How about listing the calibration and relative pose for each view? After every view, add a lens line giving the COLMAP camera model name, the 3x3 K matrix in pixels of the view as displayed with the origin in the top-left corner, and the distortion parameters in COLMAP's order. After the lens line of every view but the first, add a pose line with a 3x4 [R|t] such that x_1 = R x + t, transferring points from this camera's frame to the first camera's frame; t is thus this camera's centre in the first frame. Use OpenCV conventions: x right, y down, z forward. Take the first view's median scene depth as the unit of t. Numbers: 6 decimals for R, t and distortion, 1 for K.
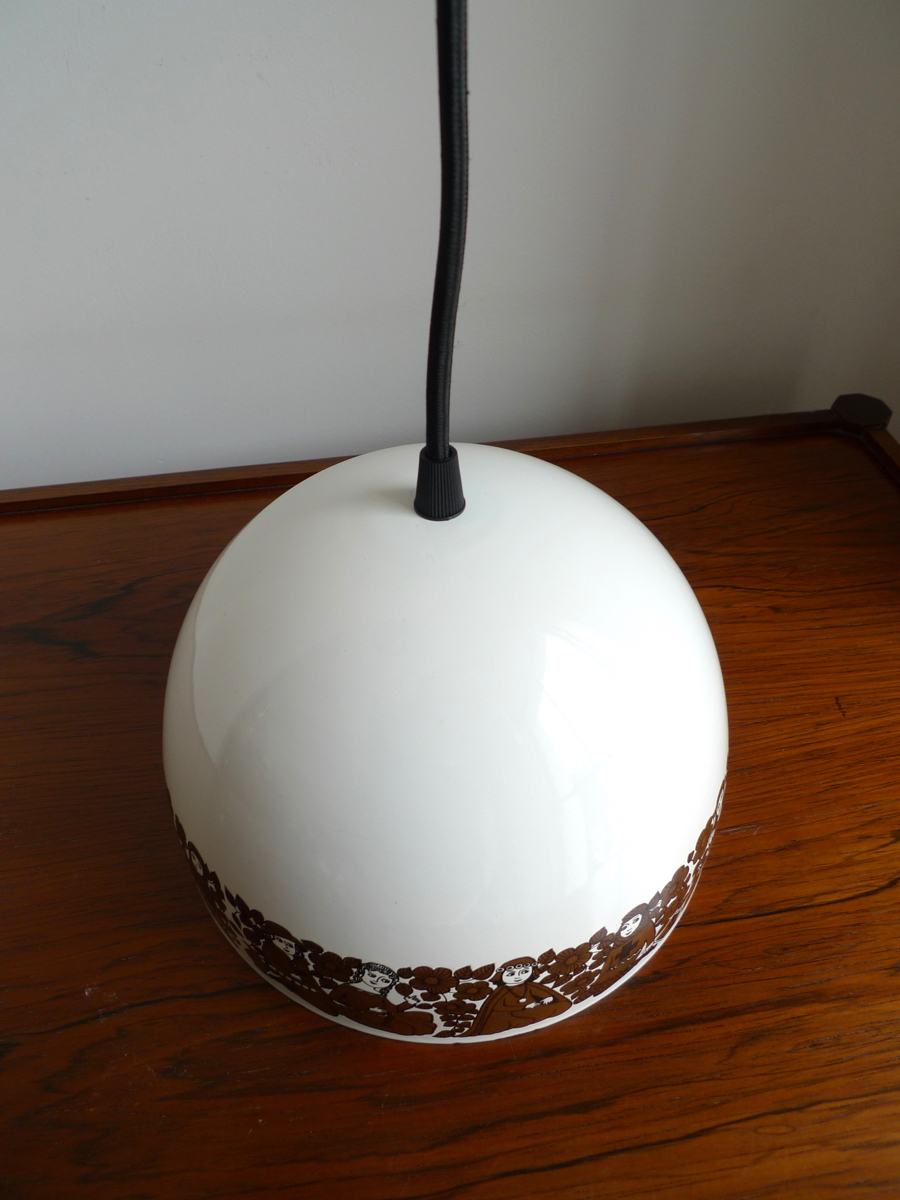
lens RADIAL K [[841.7, 0, 450.5], [0, 841.7, 590.6], [0, 0, 1]] dist [-0.031941, -0.005441]
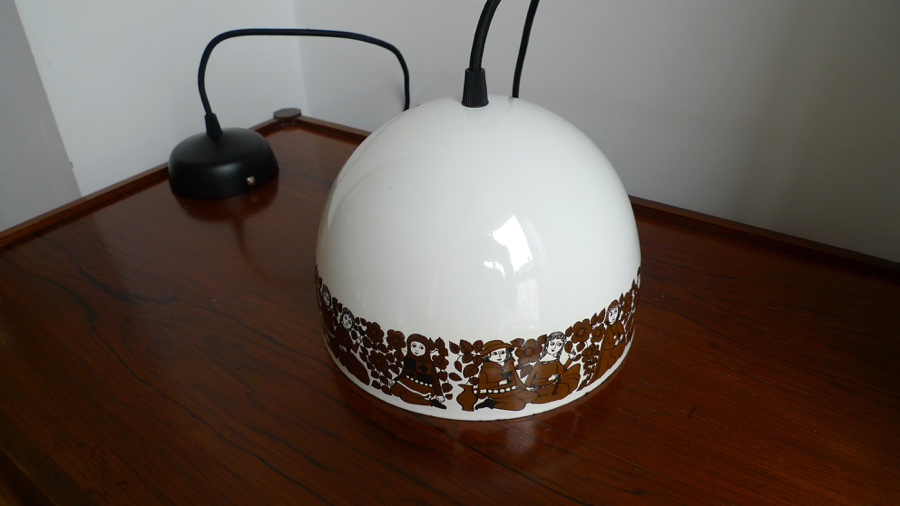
lens RADIAL K [[566.2, 0, 452.9], [0, 566.2, 250.4], [0, 0, 1]] dist [0.000584, 0.001168]
pose [[0.850469, -0.290243, 0.438703, -0.704667], [0.381338, 0.914653, -0.134134, 0.346126], [-0.362330, 0.281371, 0.888565, -0.031413]]
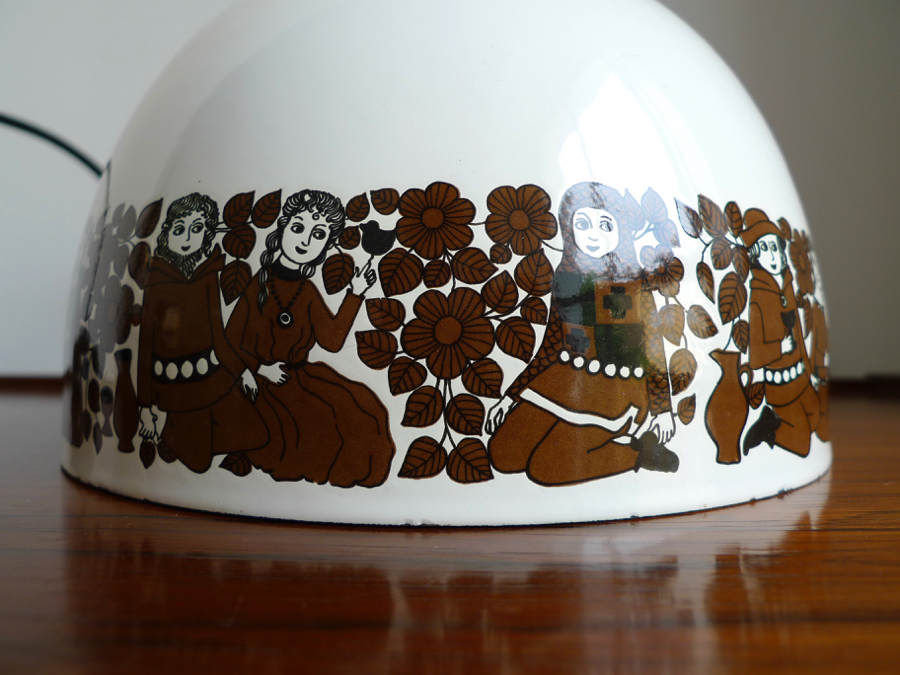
lens RADIAL K [[631.2, 0, 445.7], [0, 631.2, 342.8], [0, 0, 1]] dist [-0.031941, -0.005441]
pose [[0.443638, 0.018226, 0.896021, -0.721657], [0.626572, 0.708531, -0.324640, 0.467106], [-0.640776, 0.705444, 0.302912, 1.051723]]
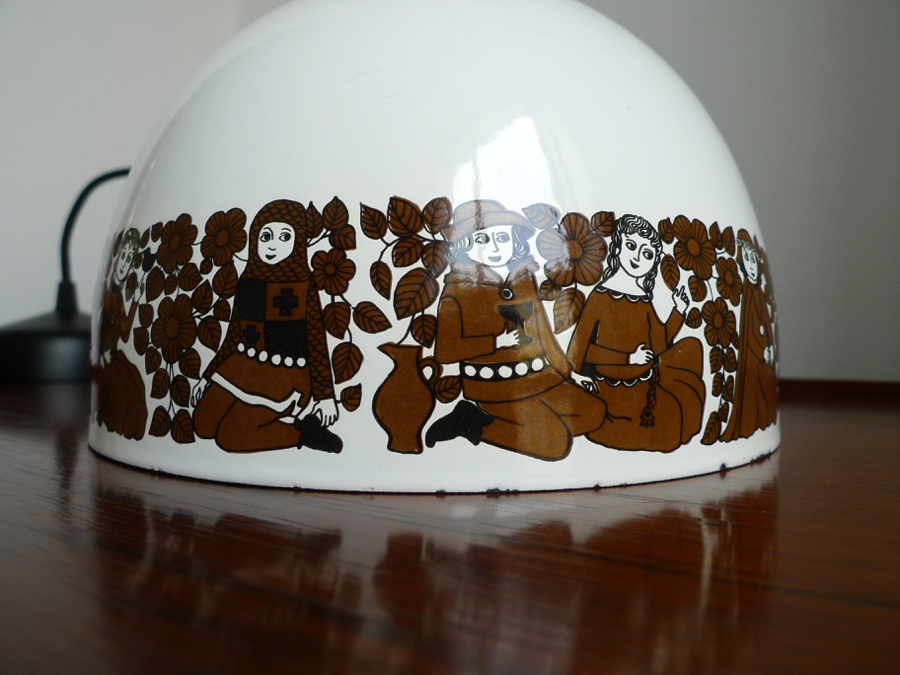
lens RADIAL K [[631.2, 0, 454.4], [0, 631.2, 342.2], [0, 0, 1]] dist [-0.031941, -0.005441]
pose [[0.825220, 0.018218, 0.564518, -0.476811], [0.385007, 0.713149, -0.585823, 0.728175], [-0.413258, 0.700776, 0.581490, 0.784950]]
